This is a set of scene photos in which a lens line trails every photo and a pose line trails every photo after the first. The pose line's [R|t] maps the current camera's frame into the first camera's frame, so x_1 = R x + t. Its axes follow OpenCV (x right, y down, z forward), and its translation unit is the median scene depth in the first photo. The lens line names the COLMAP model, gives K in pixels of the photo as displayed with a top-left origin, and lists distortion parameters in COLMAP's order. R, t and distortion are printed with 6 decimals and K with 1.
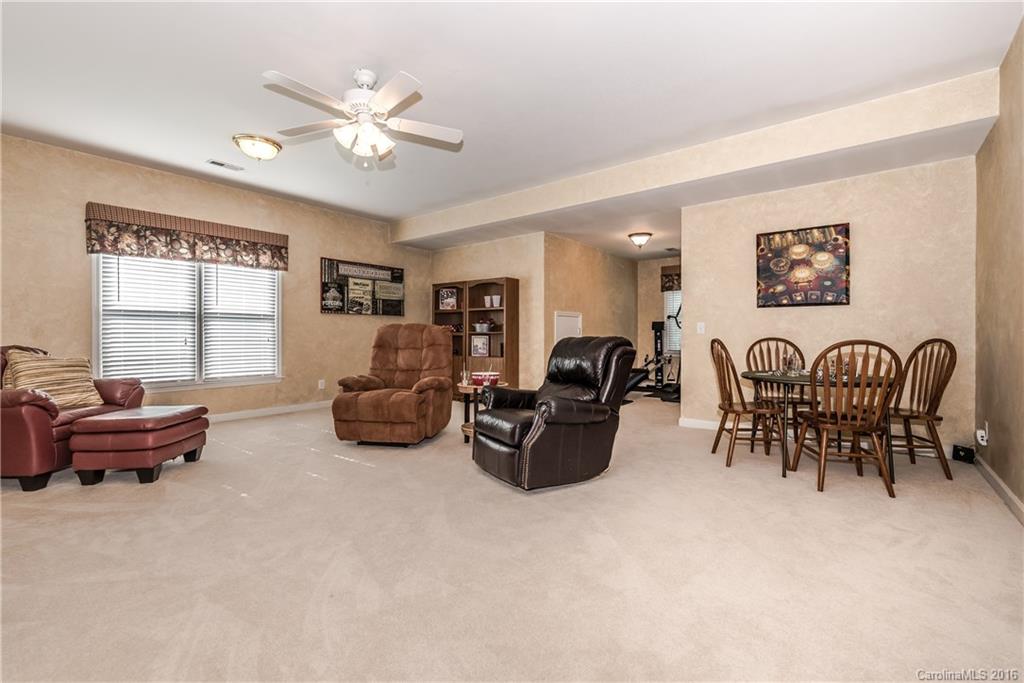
lens RADIAL K [[447.1, 0, 511.8], [0, 447.1, 338.3], [0, 0, 1]] dist [0.001388, -0.001685]
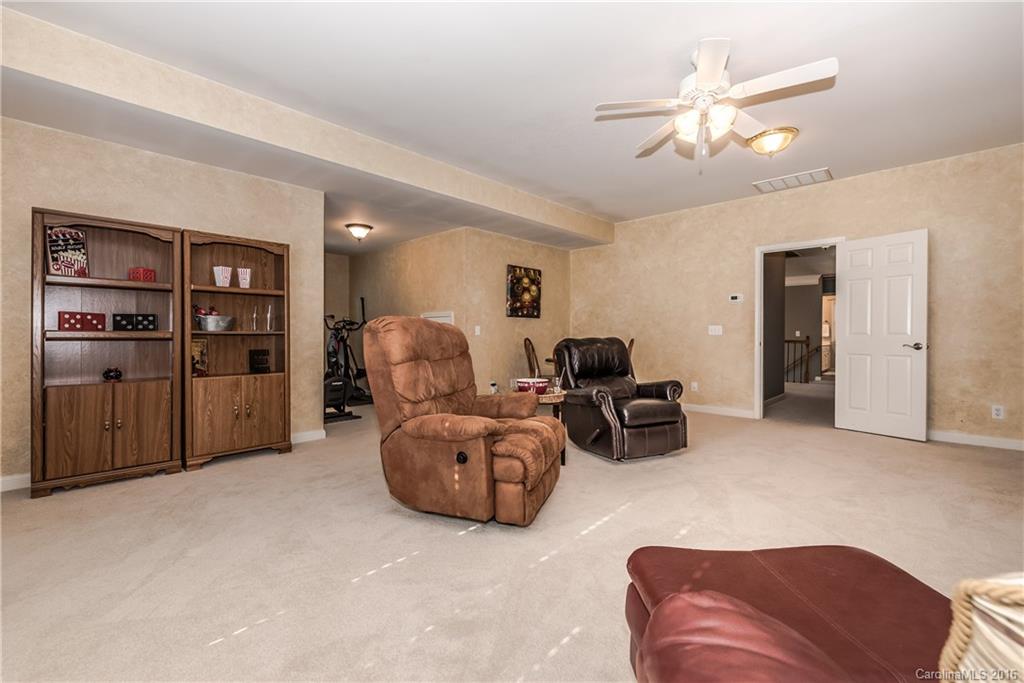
lens RADIAL K [[447.1, 0, 512.3], [0, 447.1, 337.4], [0, 0, 1]] dist [0.001388, -0.001685]
pose [[0.072133, -0.005141, 0.997382, -0.895652], [0.004909, 0.999976, 0.004799, -0.010206], [-0.997383, 0.004550, 0.072157, 0.926709]]
